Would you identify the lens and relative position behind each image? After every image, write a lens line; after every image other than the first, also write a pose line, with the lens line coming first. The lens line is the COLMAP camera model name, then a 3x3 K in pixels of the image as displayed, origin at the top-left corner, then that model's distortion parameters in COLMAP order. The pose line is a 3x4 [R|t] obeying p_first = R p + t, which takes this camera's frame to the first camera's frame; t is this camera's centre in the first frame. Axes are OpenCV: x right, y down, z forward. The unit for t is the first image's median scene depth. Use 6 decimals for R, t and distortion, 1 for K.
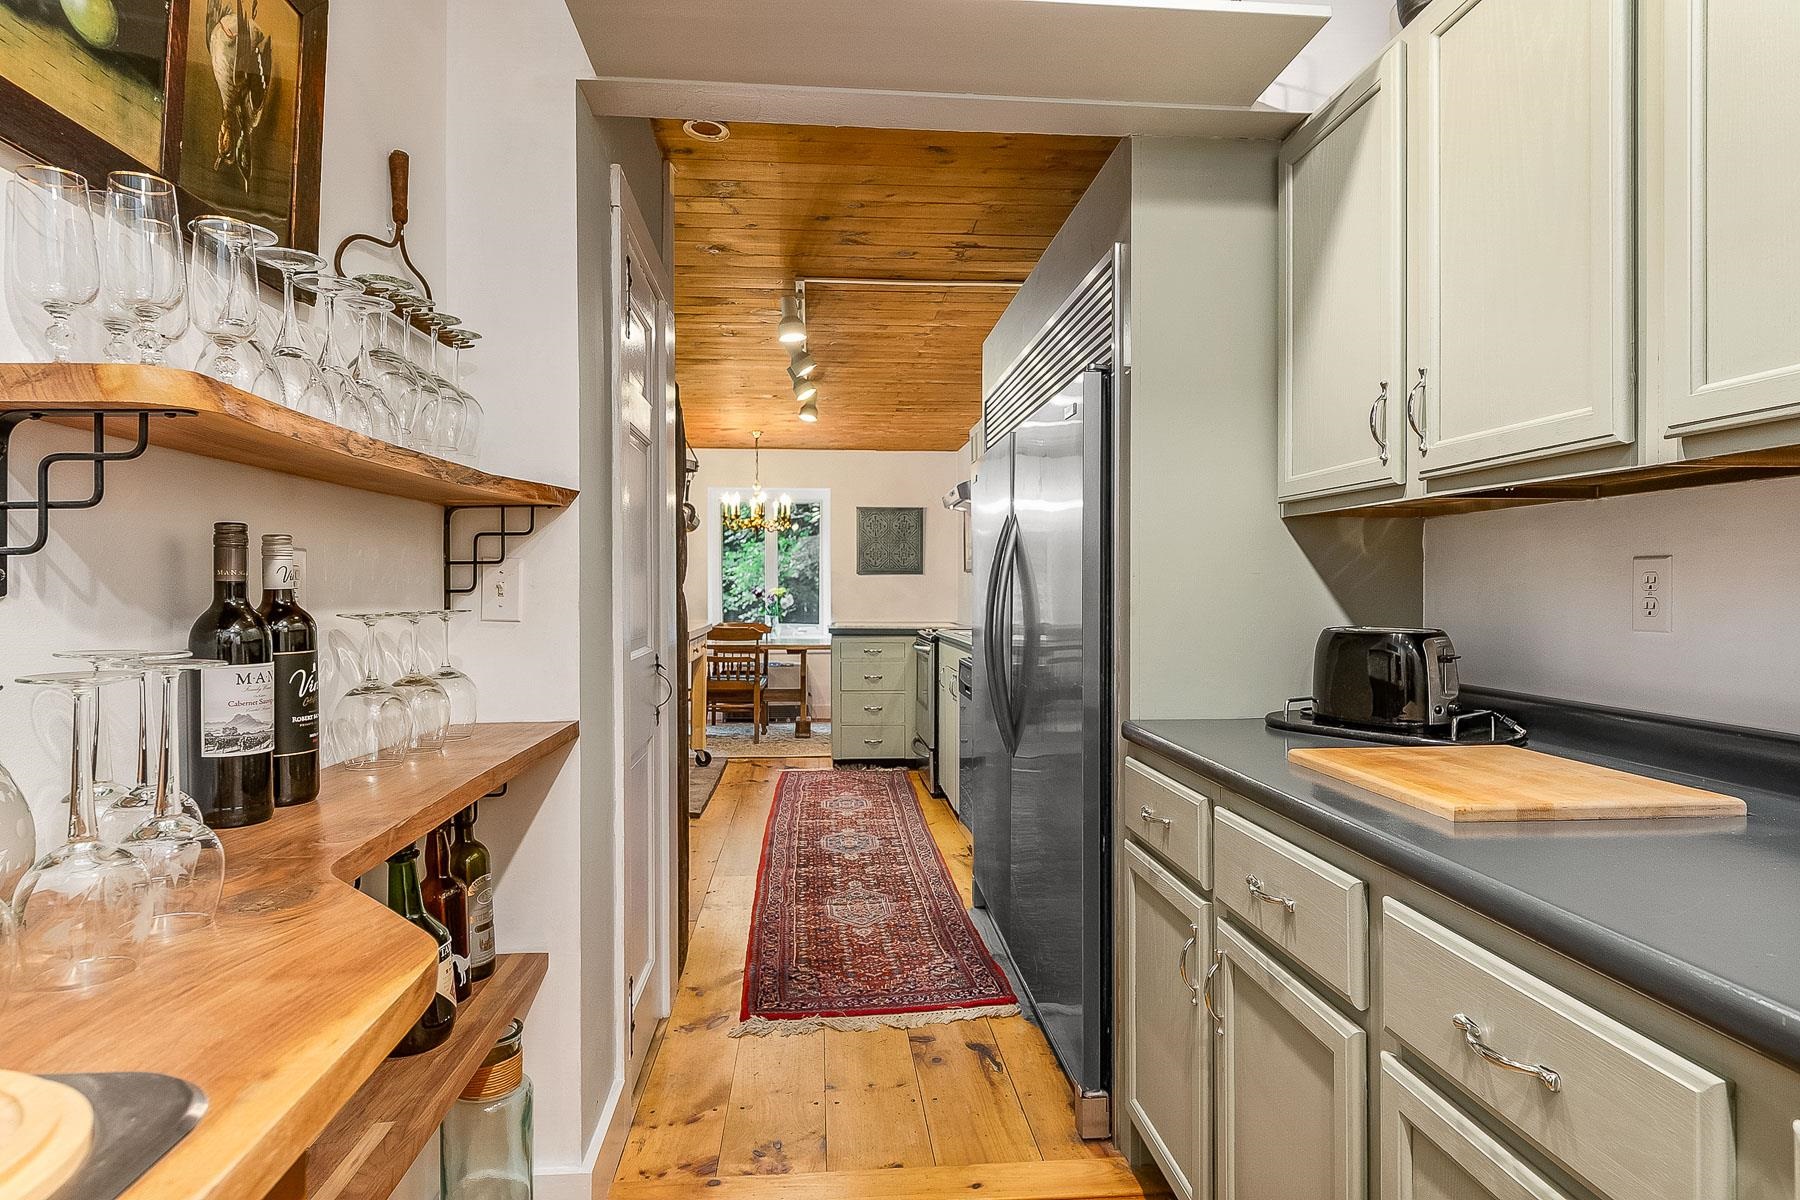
lens RADIAL K [[1011.6, 0, 910.9], [0, 1011.6, 564.3], [0, 0, 1]] dist [0.010256, -0.002459]
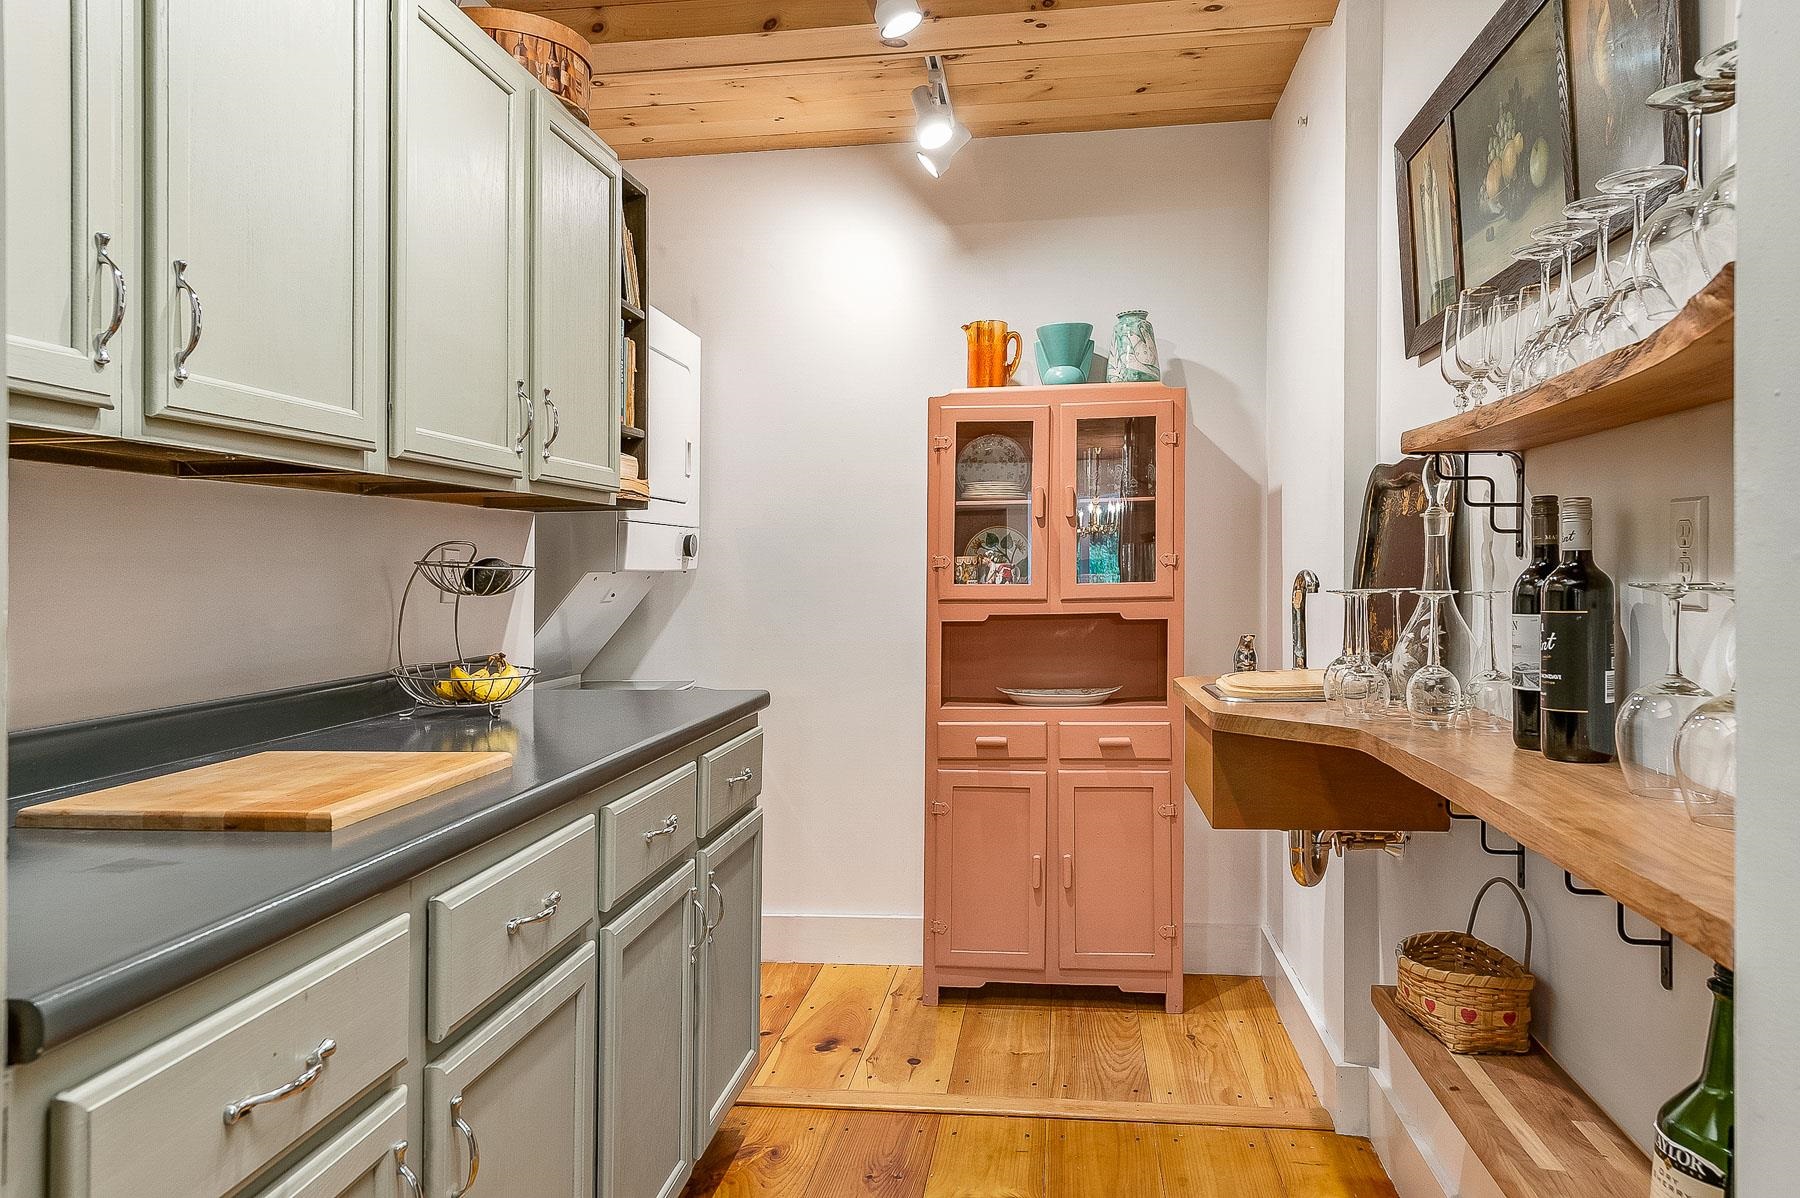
lens RADIAL K [[1211.2, 0, 900.3], [0, 1211.2, 565.7], [0, 0, 1]] dist [0.036922, -0.000708]
pose [[-0.975175, 0.004067, 0.221397, -0.062062], [0.000245, 0.999851, -0.017289, 0.012312], [-0.221434, -0.016805, -0.975031, 0.664640]]
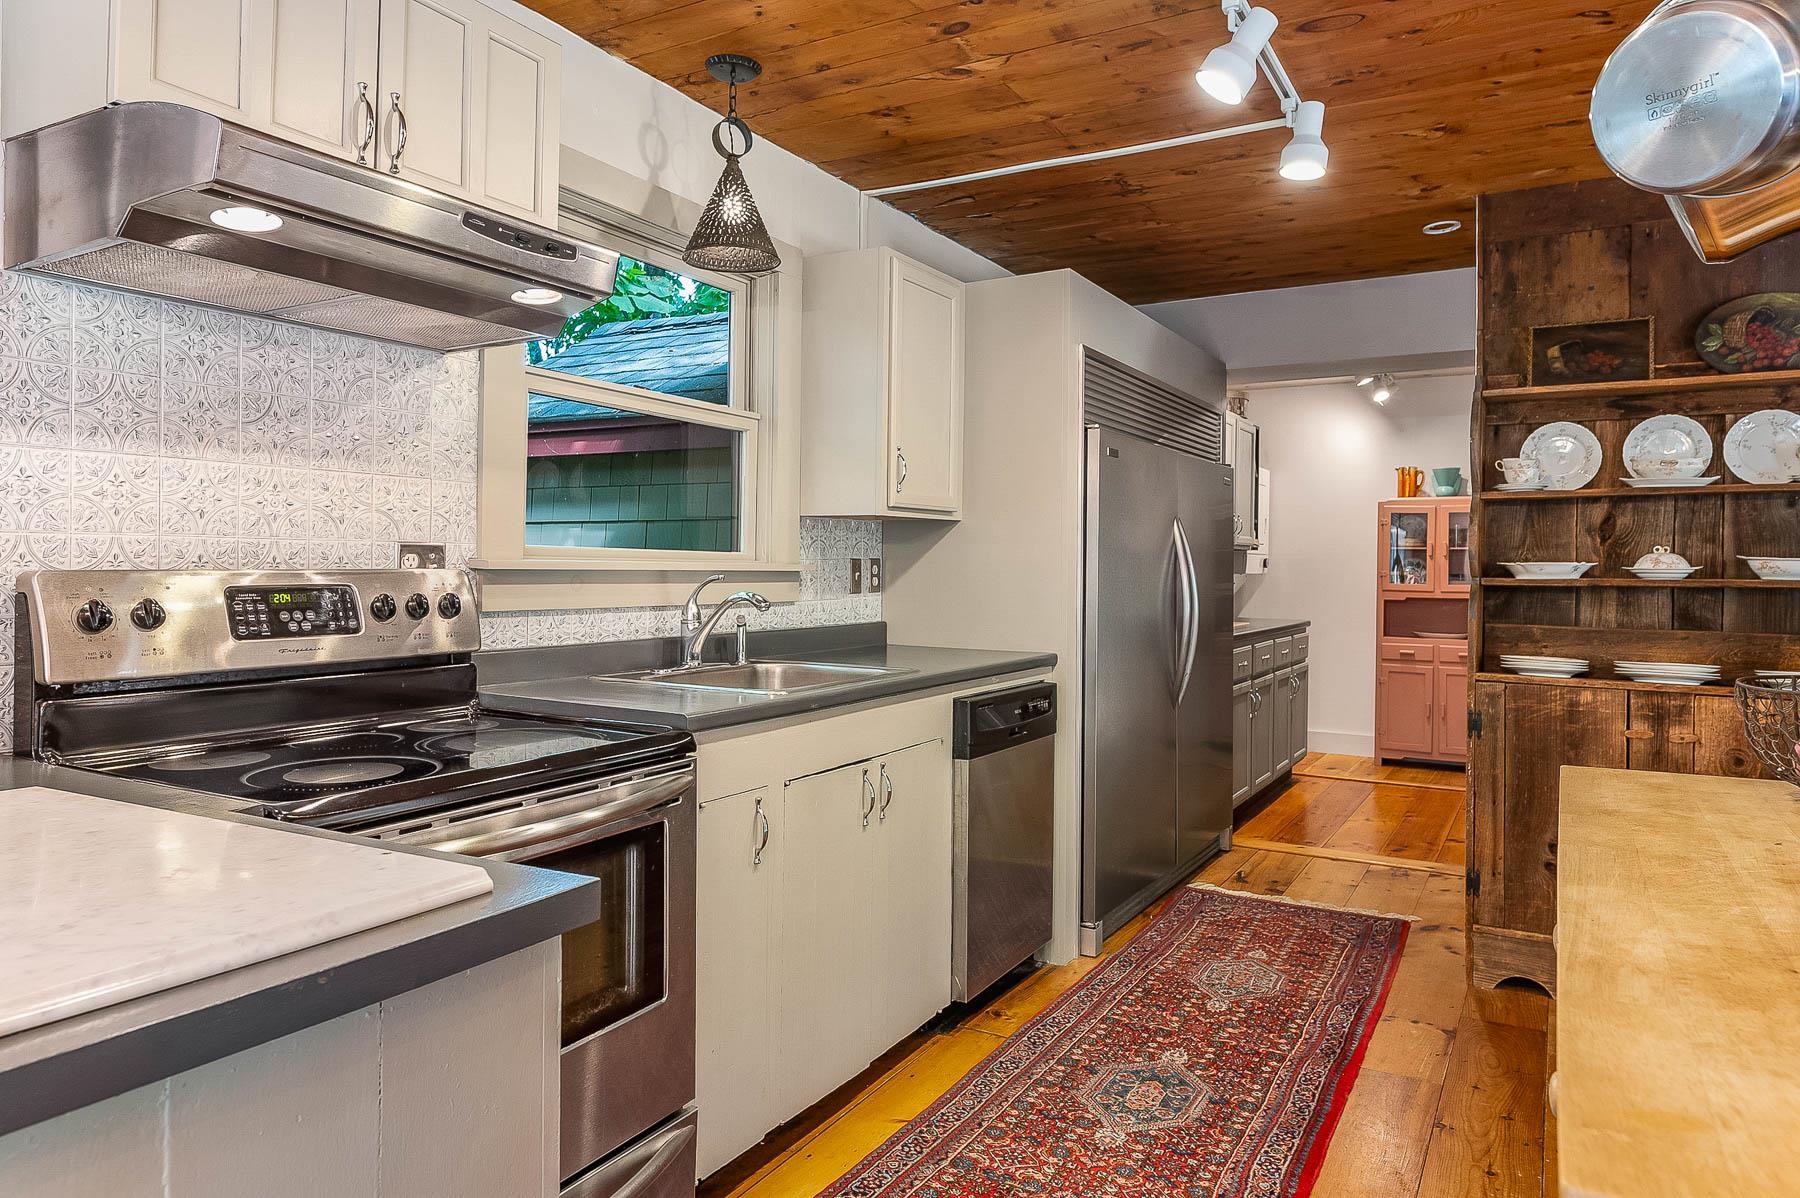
lens RADIAL K [[1149.3, 0, 890.7], [0, 1149.3, 549.4], [0, 0, 1]] dist [0.006807, 0.001049]
pose [[-0.811053, 0.001411, 0.584971, -0.328409], [-0.022361, 0.999191, -0.033412, 0.034250], [-0.584546, -0.040180, -0.810365, 1.743109]]
